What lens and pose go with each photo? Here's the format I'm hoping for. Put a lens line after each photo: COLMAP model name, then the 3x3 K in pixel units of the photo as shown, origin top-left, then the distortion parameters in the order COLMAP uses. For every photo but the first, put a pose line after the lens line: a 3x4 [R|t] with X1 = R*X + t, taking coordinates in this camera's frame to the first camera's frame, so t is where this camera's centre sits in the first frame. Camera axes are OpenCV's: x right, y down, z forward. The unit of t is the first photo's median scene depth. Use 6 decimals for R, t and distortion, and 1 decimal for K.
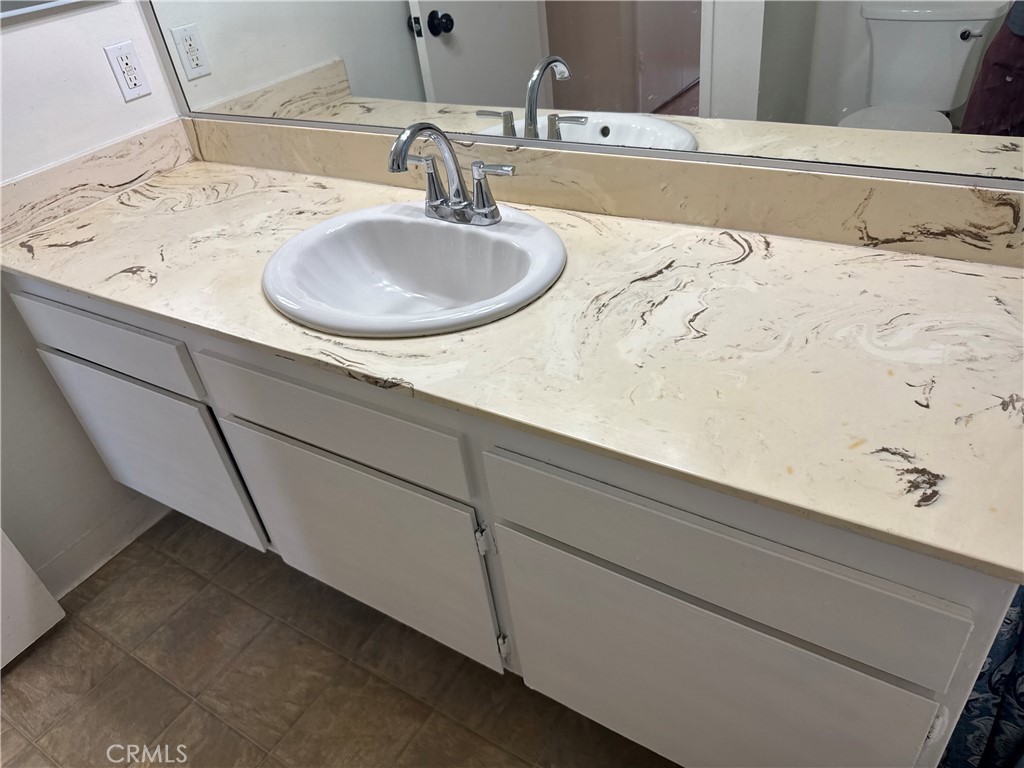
lens RADIAL K [[725.3, 0, 531.0], [0, 725.3, 419.1], [0, 0, 1]] dist [0.036165, -0.044589]
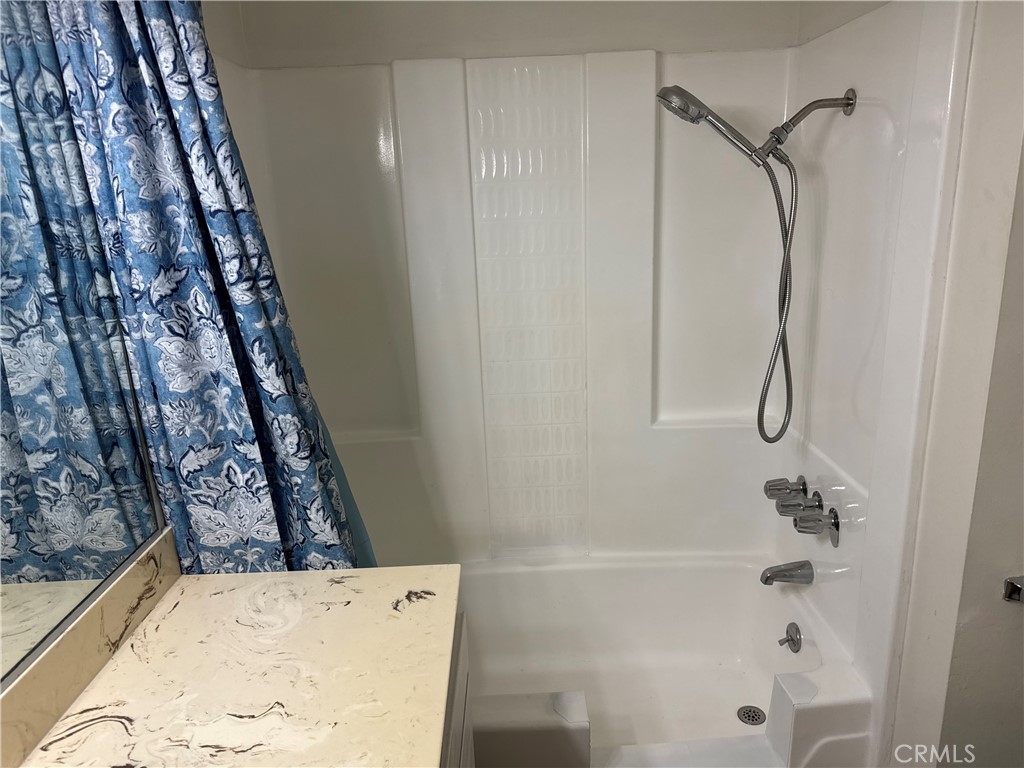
lens RADIAL K [[725.3, 0, 523.8], [0, 725.3, 366.5], [0, 0, 1]] dist [0.036165, -0.044589]
pose [[-0.540200, -0.063153, 0.839164, -0.811503], [0.591316, 0.681033, 0.431903, -0.679374], [-0.598774, 0.729525, -0.330550, 0.726169]]
